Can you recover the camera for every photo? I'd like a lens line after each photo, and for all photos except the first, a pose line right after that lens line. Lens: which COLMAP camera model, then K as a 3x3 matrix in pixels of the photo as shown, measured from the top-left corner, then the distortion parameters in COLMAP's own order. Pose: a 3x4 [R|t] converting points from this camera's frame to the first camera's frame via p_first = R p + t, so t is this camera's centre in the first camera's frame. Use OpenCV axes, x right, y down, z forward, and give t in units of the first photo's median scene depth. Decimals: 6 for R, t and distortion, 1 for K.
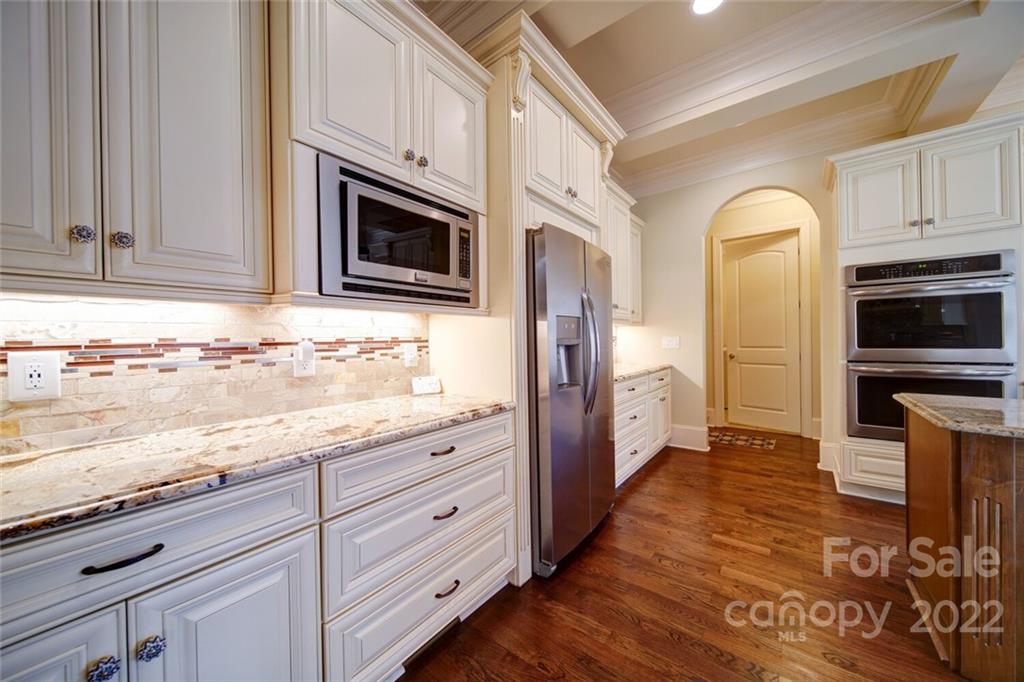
lens RADIAL K [[362.6, 0, 504.1], [0, 362.6, 341.1], [0, 0, 1]] dist [-0.000419, -0.000272]
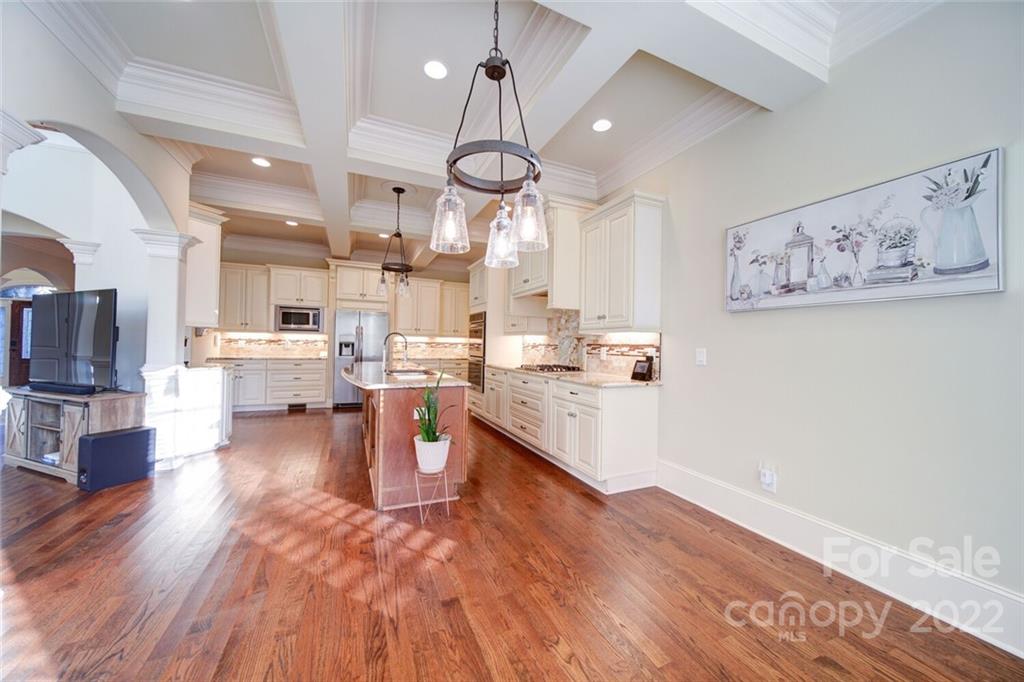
lens RADIAL K [[360.3, 0, 509.4], [0, 360.3, 340.6], [0, 0, 1]] dist [-0.000148, -0.001352]
pose [[0.884231, 0.026978, -0.466270, 3.558550], [-0.035060, 0.999348, -0.008667, -0.045492], [0.465732, 0.024011, 0.884600, -1.474963]]
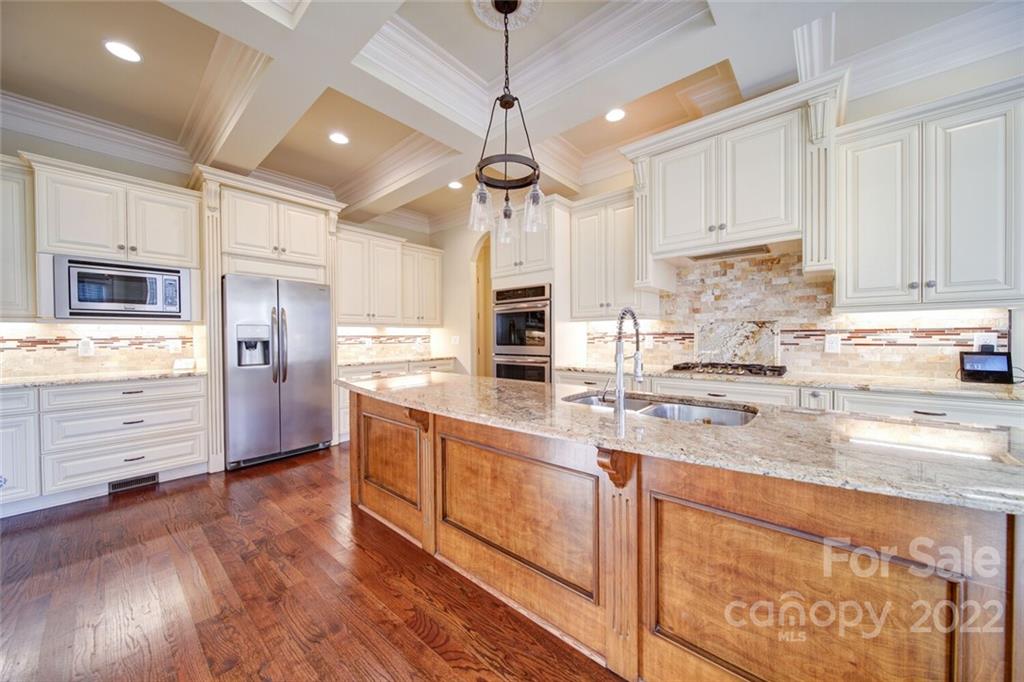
lens RADIAL K [[360.3, 0, 509.4], [0, 360.3, 340.6], [0, 0, 1]] dist [-0.000148, -0.001352]
pose [[0.998733, 0.008069, -0.049682, 1.711267], [-0.007690, 0.999940, 0.007813, -0.018234], [0.049742, -0.007421, 0.998735, -0.771685]]
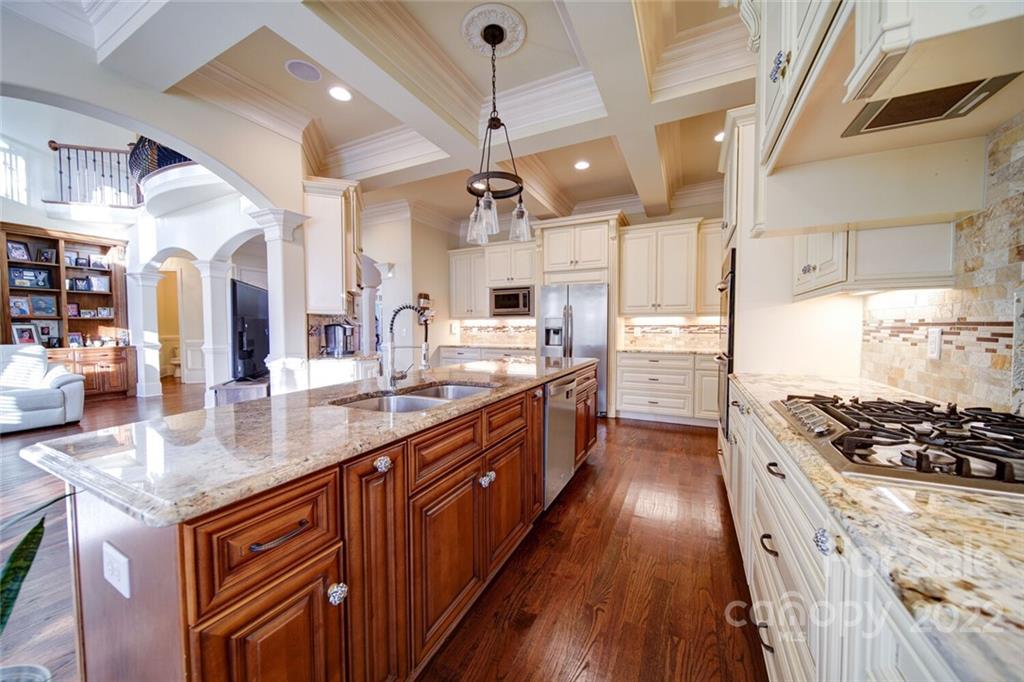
lens RADIAL K [[360.3, 0, 509.4], [0, 360.3, 340.6], [0, 0, 1]] dist [-0.000148, -0.001352]
pose [[0.204721, 0.051278, -0.977476, 3.020257], [-0.005187, 0.998670, 0.051304, -0.044222], [0.978807, -0.005432, 0.204715, 0.181749]]
